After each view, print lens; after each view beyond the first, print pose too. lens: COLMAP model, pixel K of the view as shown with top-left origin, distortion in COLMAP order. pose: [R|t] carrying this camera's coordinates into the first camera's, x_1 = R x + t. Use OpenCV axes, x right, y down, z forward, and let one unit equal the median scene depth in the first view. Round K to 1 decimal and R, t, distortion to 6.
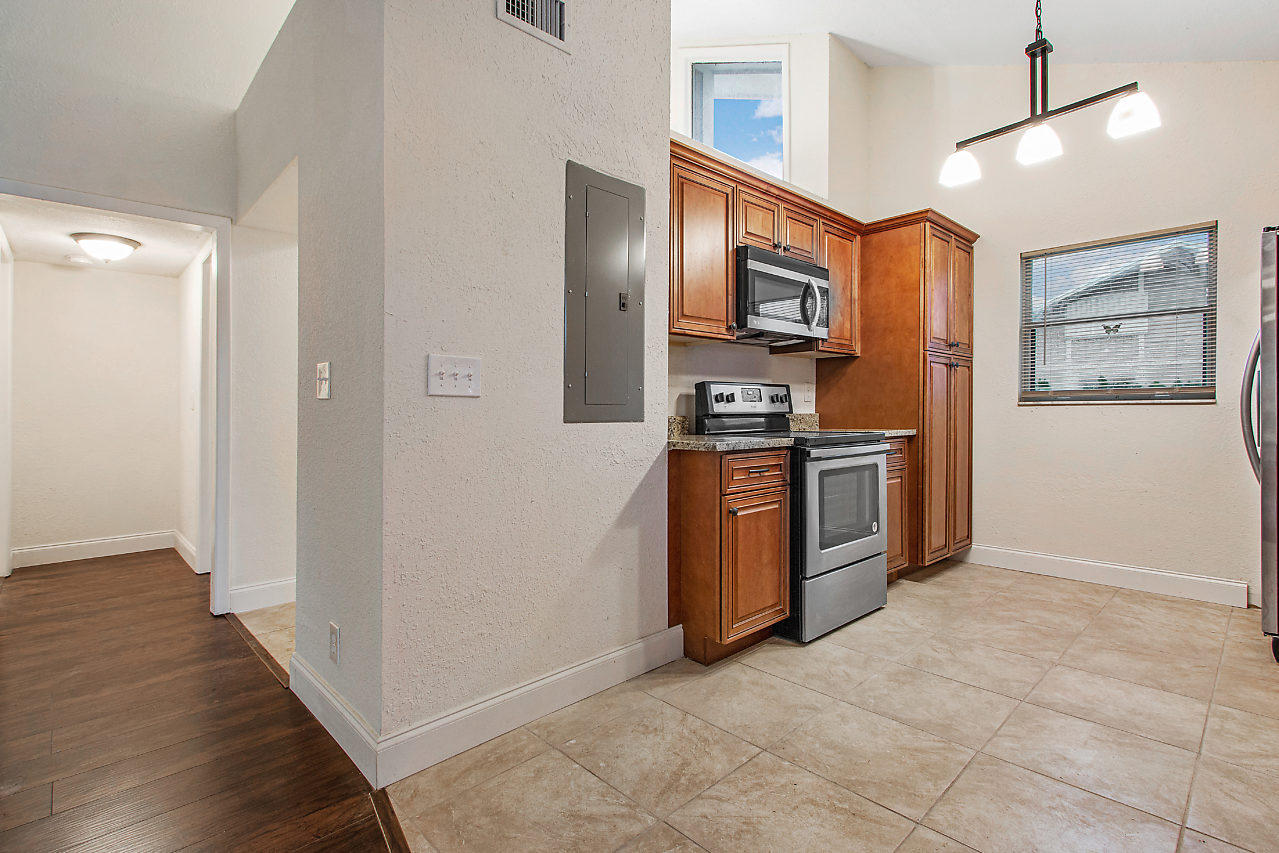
lens RADIAL K [[595.6, 0, 621.0], [0, 595.6, 416.2], [0, 0, 1]] dist [0.002169, -0.000119]
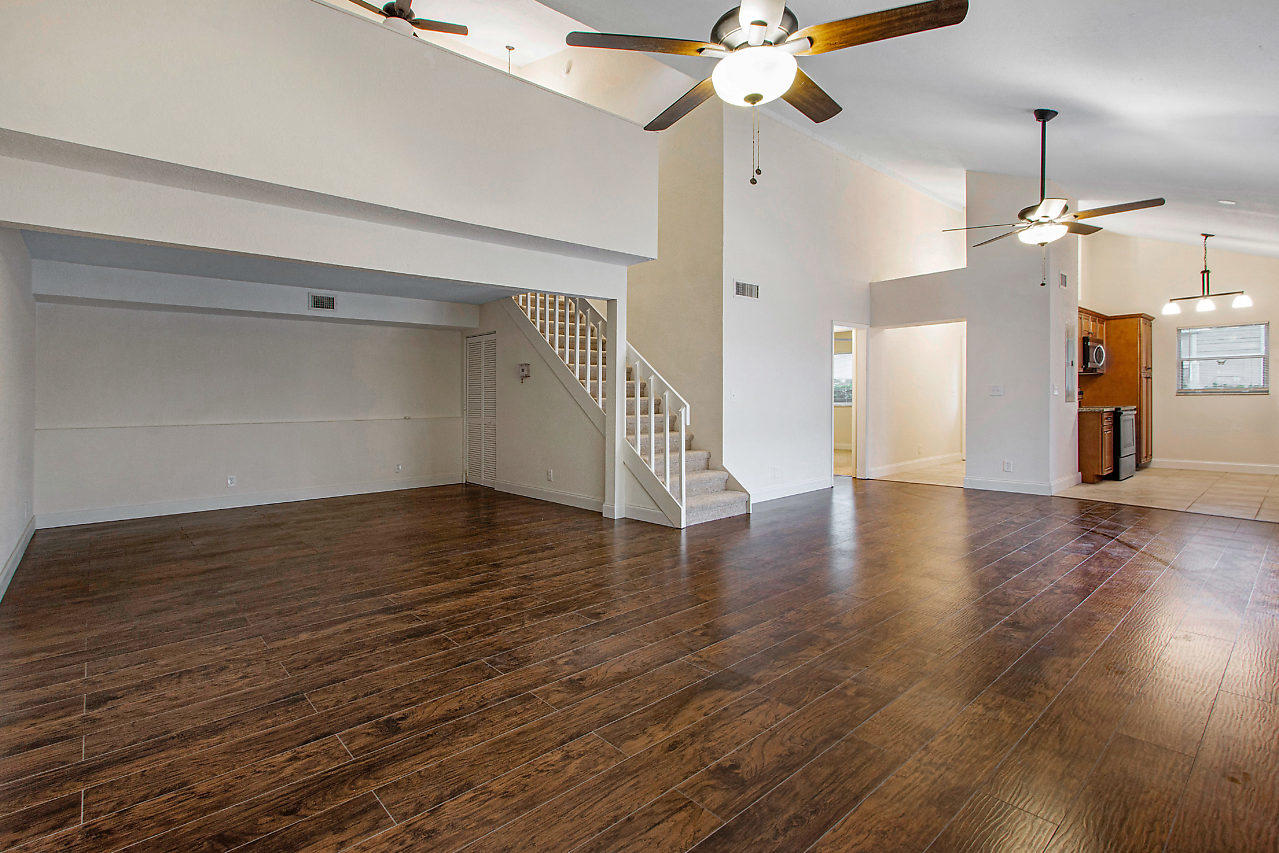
lens RADIAL K [[595.6, 0, 625.7], [0, 595.6, 406.8], [0, 0, 1]] dist [0.002169, -0.000119]
pose [[0.999650, -0.006763, -0.025572, -1.983697], [0.006831, 0.999973, 0.002587, 0.008190], [0.025554, -0.002761, 0.999670, -1.908244]]
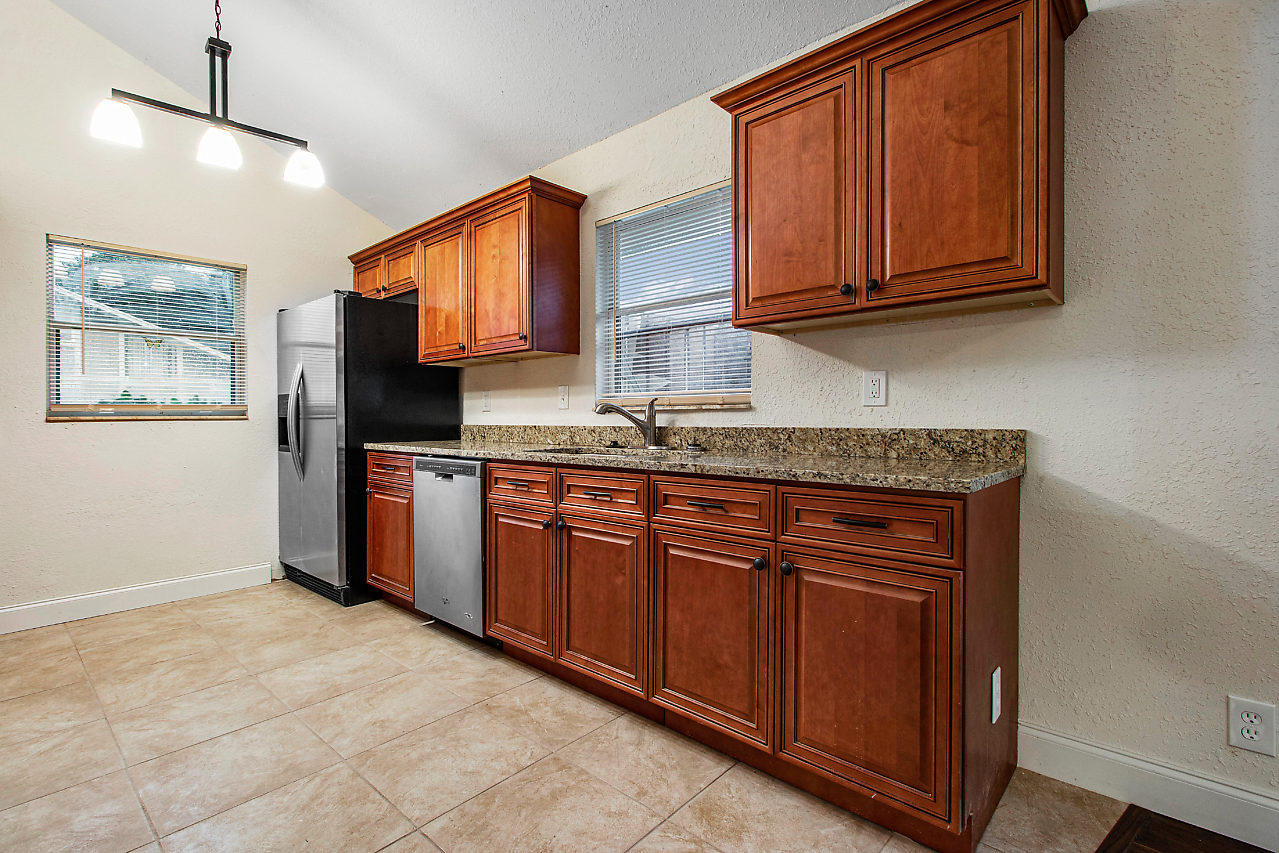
lens RADIAL K [[595.6, 0, 641.4], [0, 595.6, 418.2], [0, 0, 1]] dist [0.002169, -0.000119]
pose [[-0.095473, 0.008844, 0.995393, -0.315039], [0.020805, 0.999760, -0.006887, 0.002899], [-0.995215, 0.020052, -0.095634, 0.409652]]
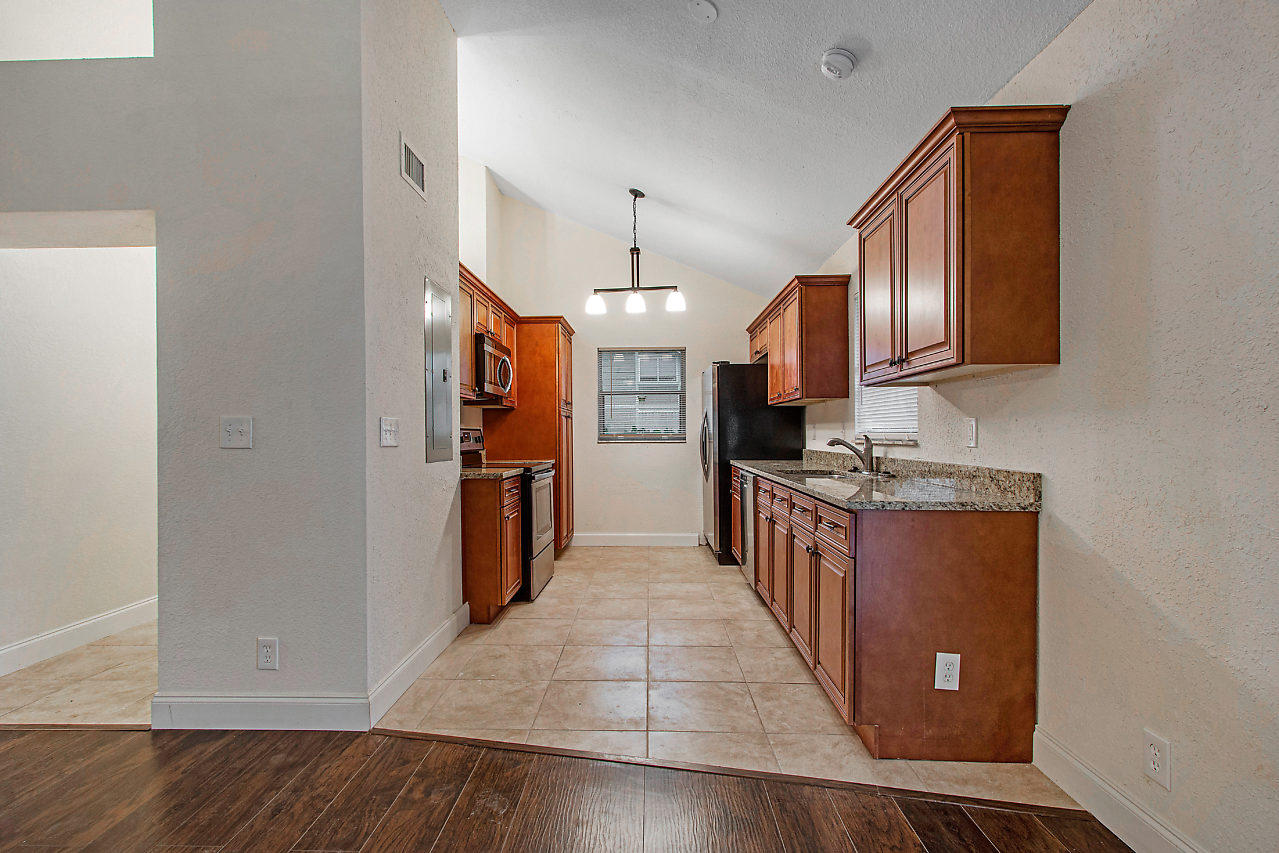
lens RADIAL K [[595.6, 0, 609.9], [0, 595.6, 442.4], [0, 0, 1]] dist [0.002169, -0.000119]
pose [[0.719987, -0.006364, 0.693958, -0.619631], [0.010415, 0.999944, -0.001635, -0.024124], [-0.693909, 0.008405, 0.720013, -0.255515]]
